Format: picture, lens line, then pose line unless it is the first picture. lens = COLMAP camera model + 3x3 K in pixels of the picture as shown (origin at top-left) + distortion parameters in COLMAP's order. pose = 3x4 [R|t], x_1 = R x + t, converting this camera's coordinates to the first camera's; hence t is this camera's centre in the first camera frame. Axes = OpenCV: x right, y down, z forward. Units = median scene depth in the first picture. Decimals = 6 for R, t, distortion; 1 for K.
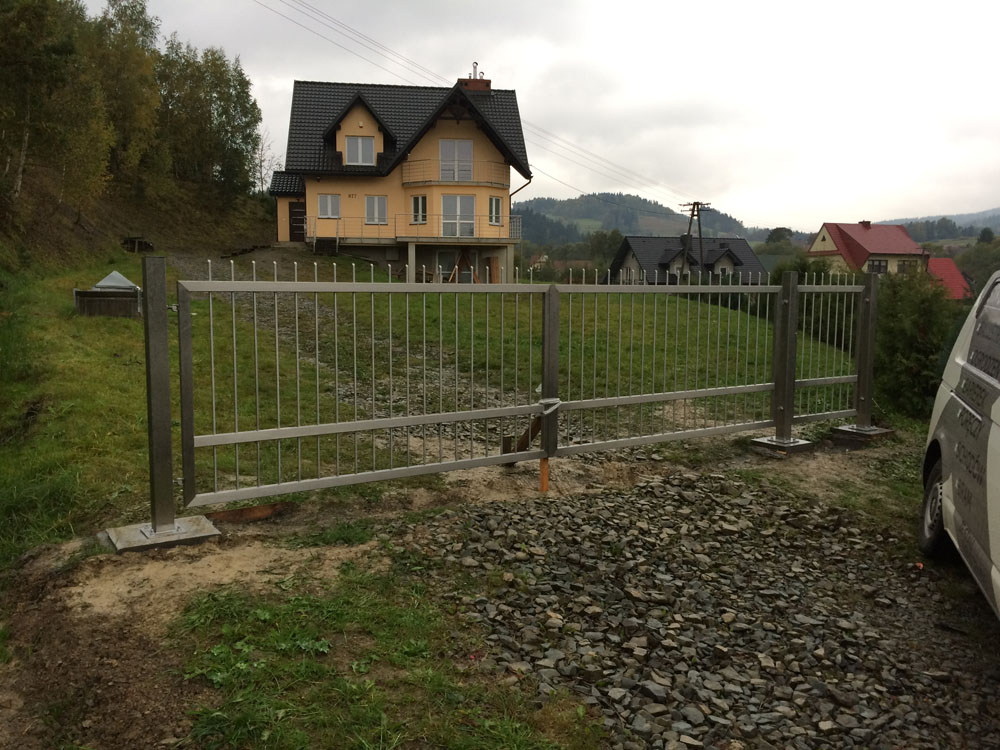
lens RADIAL K [[849.2, 0, 500.0], [0, 849.2, 375.0], [0, 0, 1]] dist [0.079138, -0.120409]
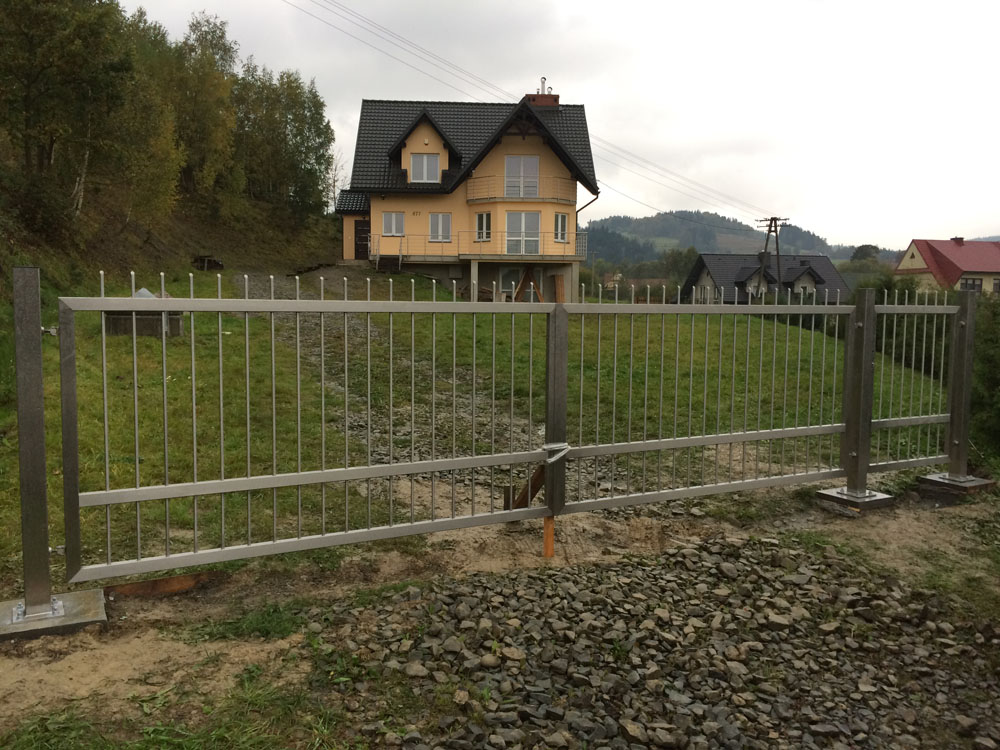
lens RADIAL K [[849.2, 0, 500.0], [0, 849.2, 375.0], [0, 0, 1]] dist [0.079138, -0.120409]
pose [[0.996195, 0.010302, -0.086547, 0.055730], [-0.012150, 0.999709, -0.020848, -0.014692], [0.086307, 0.021820, 0.996030, 0.135858]]
